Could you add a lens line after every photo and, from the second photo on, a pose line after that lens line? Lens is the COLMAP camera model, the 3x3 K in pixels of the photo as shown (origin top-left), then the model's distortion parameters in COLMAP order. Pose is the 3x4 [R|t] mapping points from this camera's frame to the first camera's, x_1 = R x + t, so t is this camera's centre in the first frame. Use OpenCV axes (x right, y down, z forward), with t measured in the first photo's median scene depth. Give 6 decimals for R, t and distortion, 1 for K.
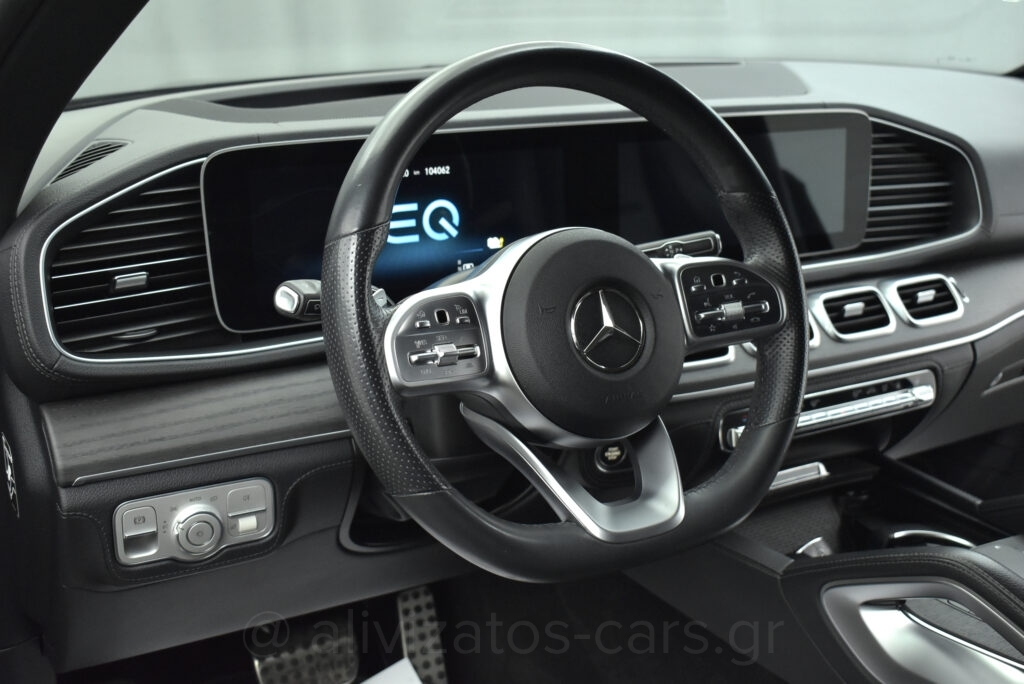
lens RADIAL K [[1223.0, 0, 512.0], [0, 1223.0, 342.0], [0, 0, 1]] dist [-0.050078, -0.036552]
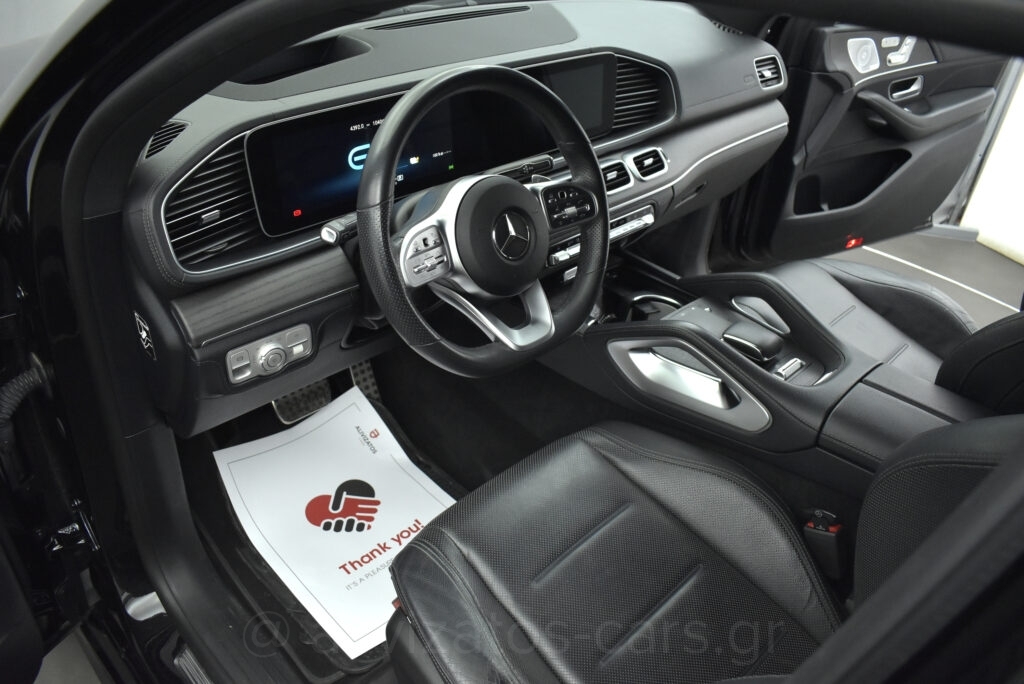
lens RADIAL K [[786.3, 0, 512.0], [0, 786.3, 342.0], [0, 0, 1]] dist [-0.094929, 0.004994]
pose [[0.972366, -0.108353, 0.206797, -0.114685], [0.046468, 0.957877, 0.283395, -0.122179], [-0.228792, -0.265955, 0.936441, -0.076978]]
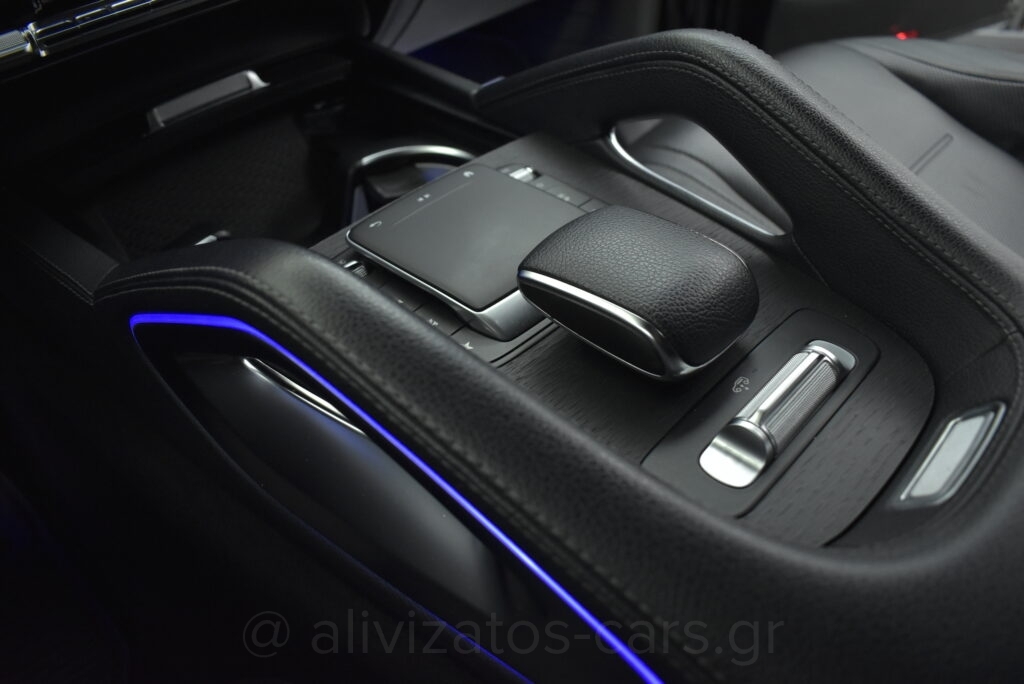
lens RADIAL K [[786.3, 0, 512.0], [0, 786.3, 342.0], [0, 0, 1]] dist [-0.094929, 0.004994]
pose [[0.961688, -0.221819, 0.161097, 0.305744], [0.135083, 0.894759, 0.425629, 0.076485], [-0.238555, -0.387560, 0.890443, 0.562987]]
